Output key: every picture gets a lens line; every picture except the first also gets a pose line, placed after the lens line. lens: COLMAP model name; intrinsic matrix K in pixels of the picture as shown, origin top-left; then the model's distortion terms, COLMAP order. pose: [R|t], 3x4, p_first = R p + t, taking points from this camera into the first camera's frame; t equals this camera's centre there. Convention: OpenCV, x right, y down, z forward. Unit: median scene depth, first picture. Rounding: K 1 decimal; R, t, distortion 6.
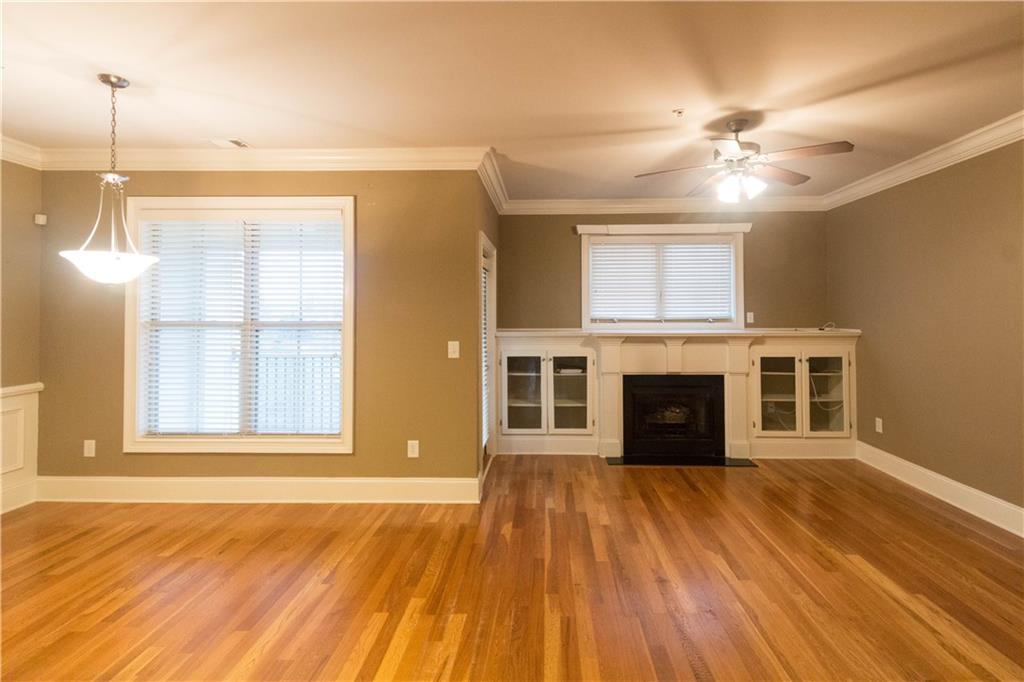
lens RADIAL K [[493.3, 0, 527.4], [0, 493.3, 301.5], [0, 0, 1]] dist [0.007463, -0.000692]
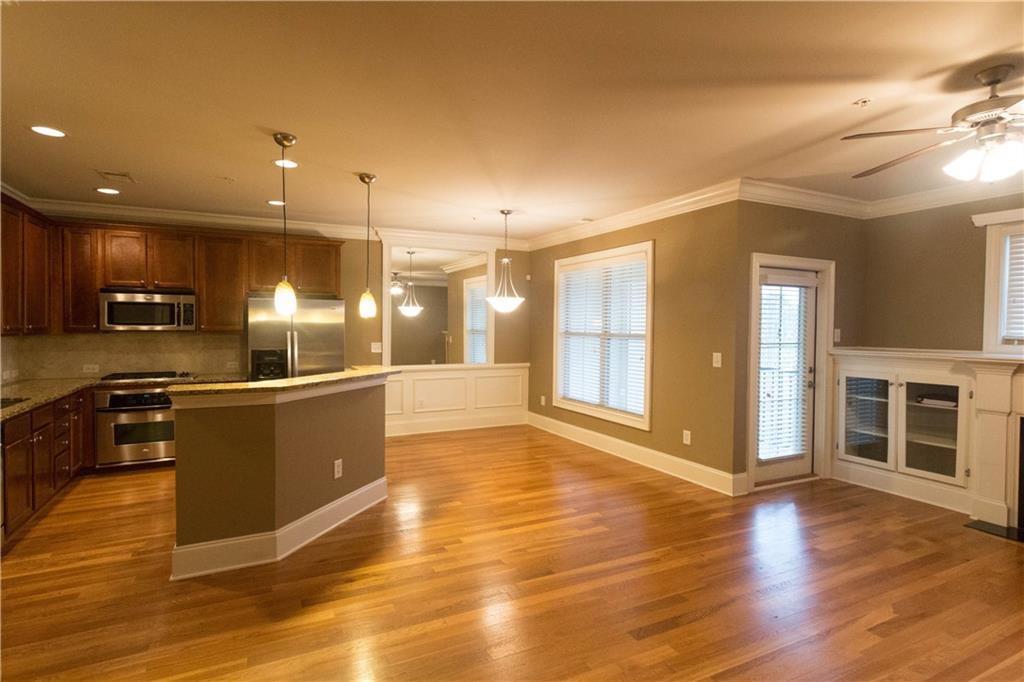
lens RADIAL K [[493.3, 0, 526.5], [0, 493.3, 330.4], [0, 0, 1]] dist [0.007463, -0.000692]
pose [[0.513418, 0.011963, -0.858055, 0.618772], [0.012566, 0.999691, 0.021456, -0.002634], [0.858047, -0.021798, 0.513109, 0.020311]]
